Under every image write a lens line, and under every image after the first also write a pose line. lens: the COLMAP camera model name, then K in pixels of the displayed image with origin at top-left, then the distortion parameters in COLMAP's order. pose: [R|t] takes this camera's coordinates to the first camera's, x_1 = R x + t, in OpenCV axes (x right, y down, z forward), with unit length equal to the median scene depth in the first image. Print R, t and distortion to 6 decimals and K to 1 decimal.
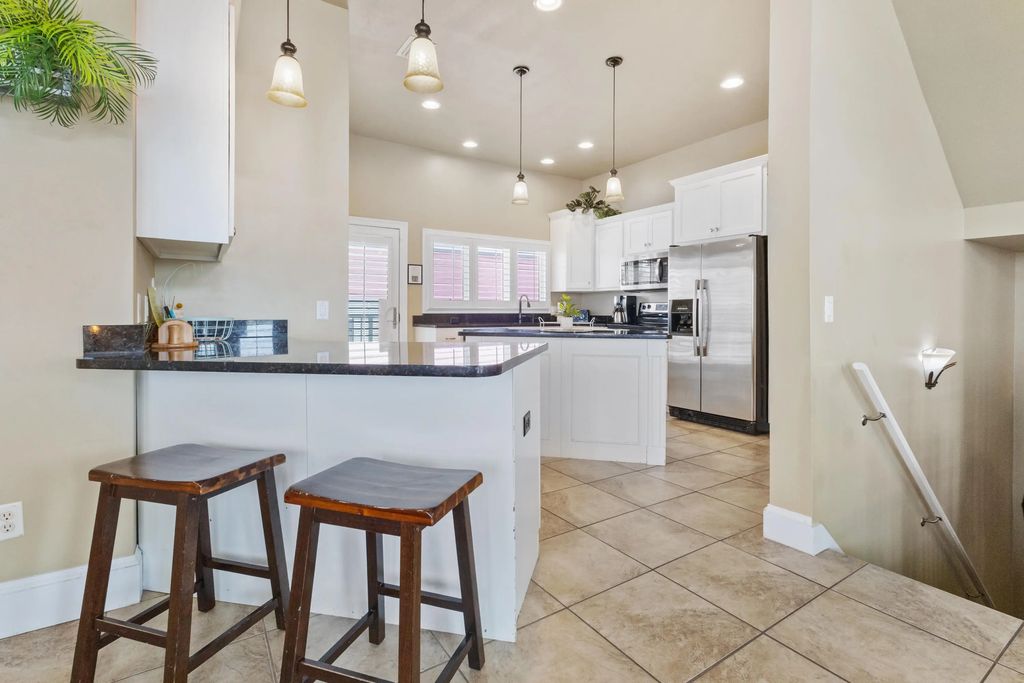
lens RADIAL K [[482.8, 0, 513.5], [0, 482.8, 310.5], [0, 0, 1]] dist [0.002021, 0.000391]
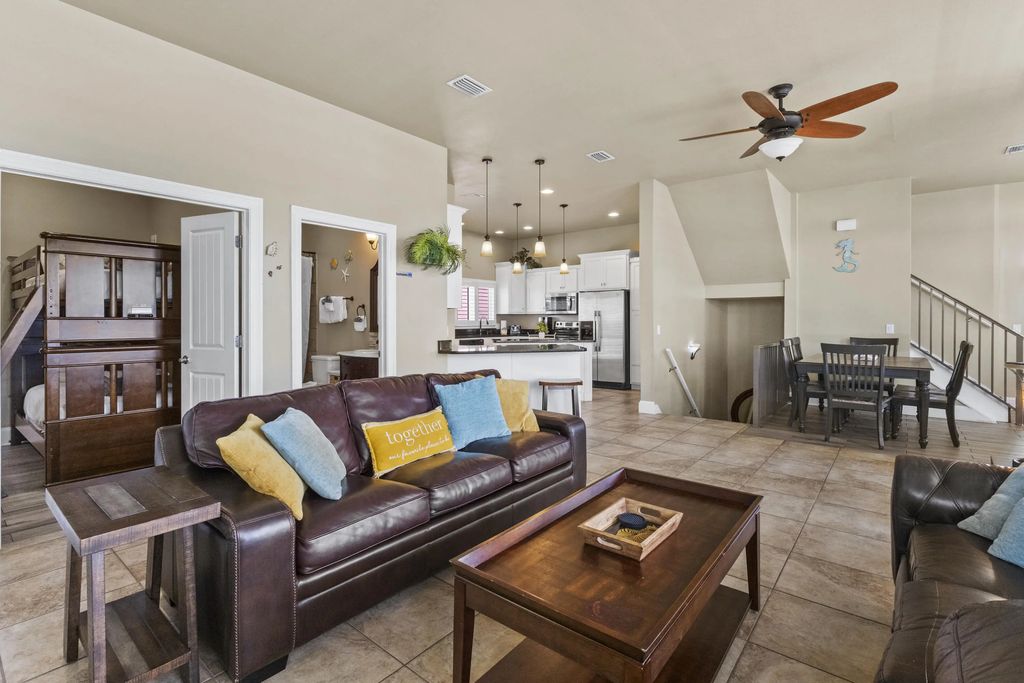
lens RADIAL K [[480.3, 0, 508.6], [0, 480.3, 318.8], [0, 0, 1]] dist [0.000192, 0.000727]
pose [[0.957125, -0.006398, 0.289606, -0.367041], [0.006173, 0.999980, 0.001691, -0.029043], [-0.289611, 0.000170, 0.957144, -0.525915]]
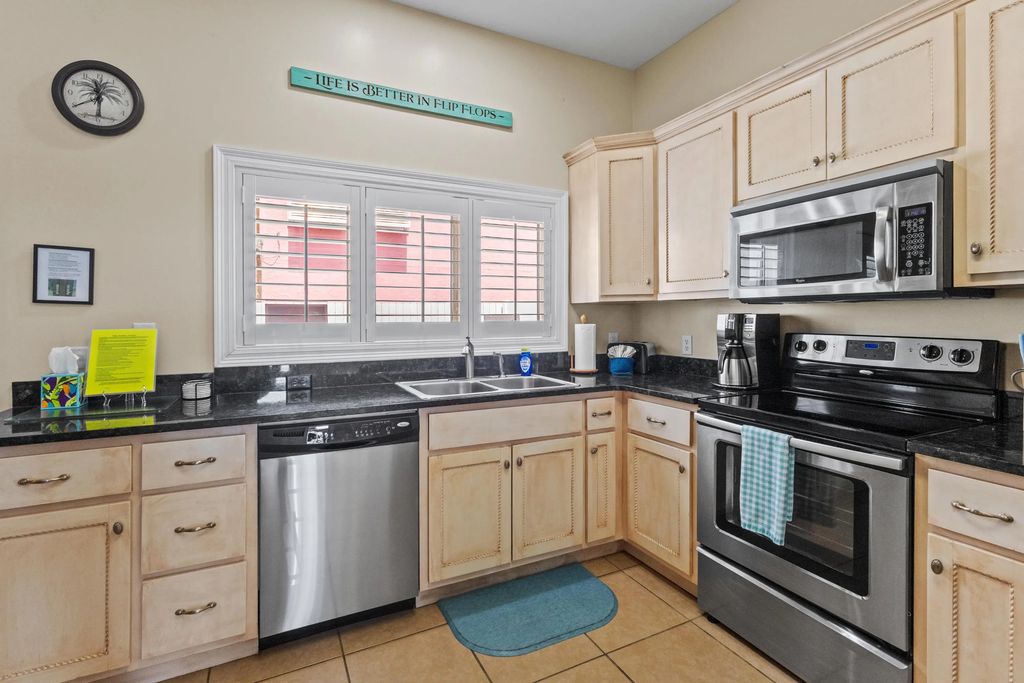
lens RADIAL K [[480.3, 0, 508.6], [0, 480.3, 318.8], [0, 0, 1]] dist [0.000192, 0.000727]
pose [[0.993496, -0.007955, -0.113590, 0.092977], [0.008184, 0.999965, 0.001548, -0.029249], [0.113574, -0.002468, 0.993527, 0.619069]]
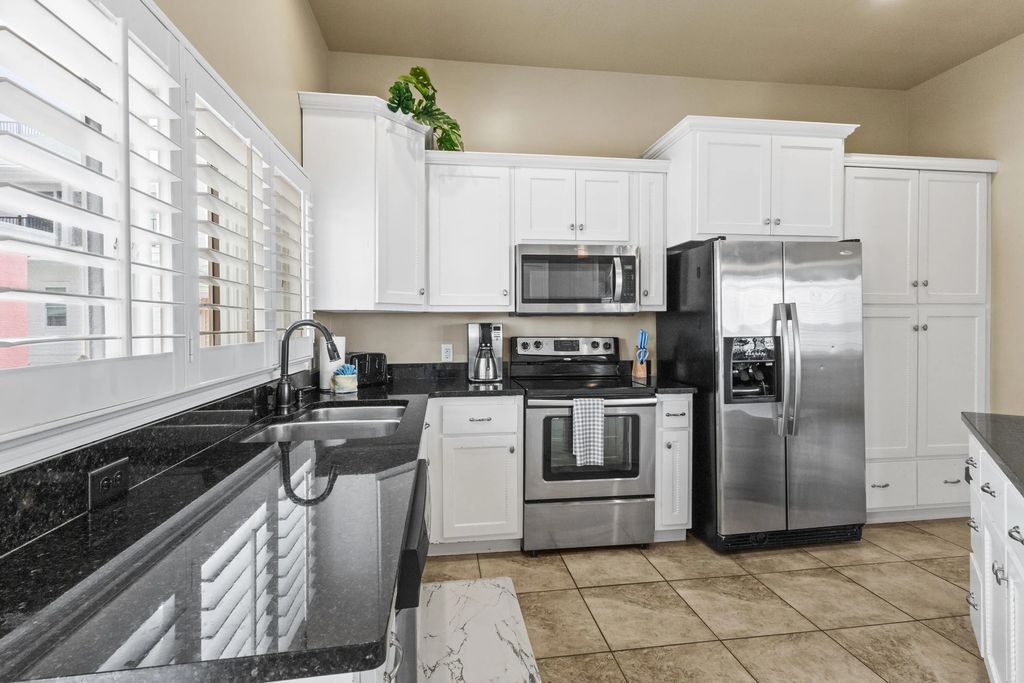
lens RADIAL K [[481.5, 0, 509.8], [0, 481.5, 322.4], [0, 0, 1]] dist [0.000764, 0.000205]
pose [[0.422110, 0.000310, 0.906544, -0.212037], [0.005598, 0.999980, -0.002949, -0.030329], [-0.906527, 0.006320, 0.422100, 0.799107]]
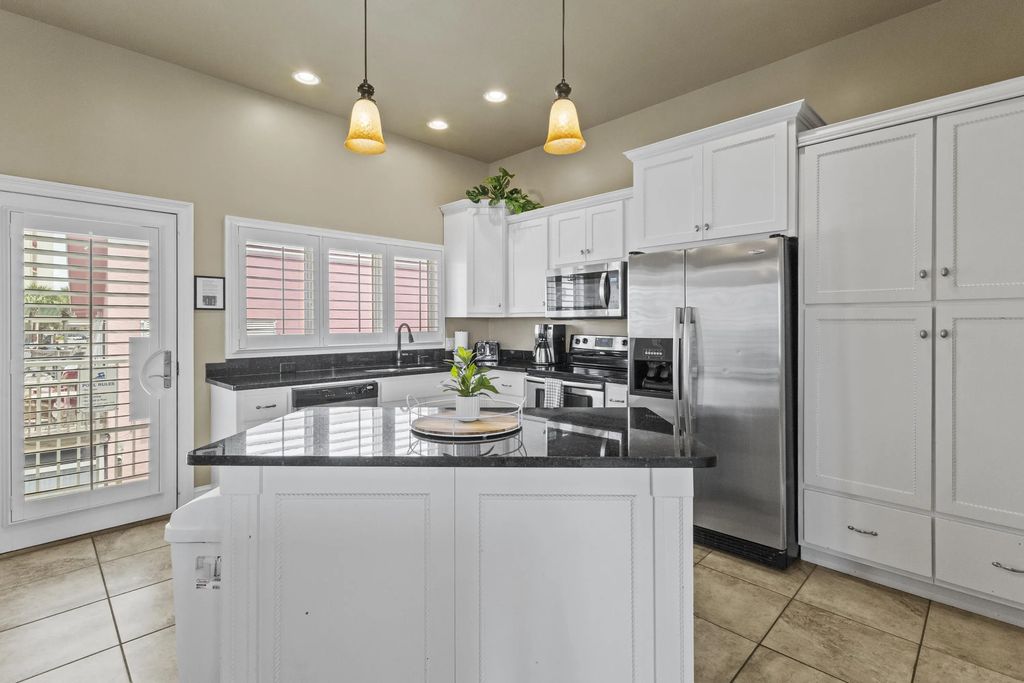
lens RADIAL K [[481.5, 0, 509.8], [0, 481.5, 322.4], [0, 0, 1]] dist [0.000764, 0.000205]
pose [[0.980806, -0.005785, 0.194901, 0.037097], [0.005997, 0.999982, -0.000497, -0.034428], [-0.194894, 0.001656, 0.980823, 0.333109]]
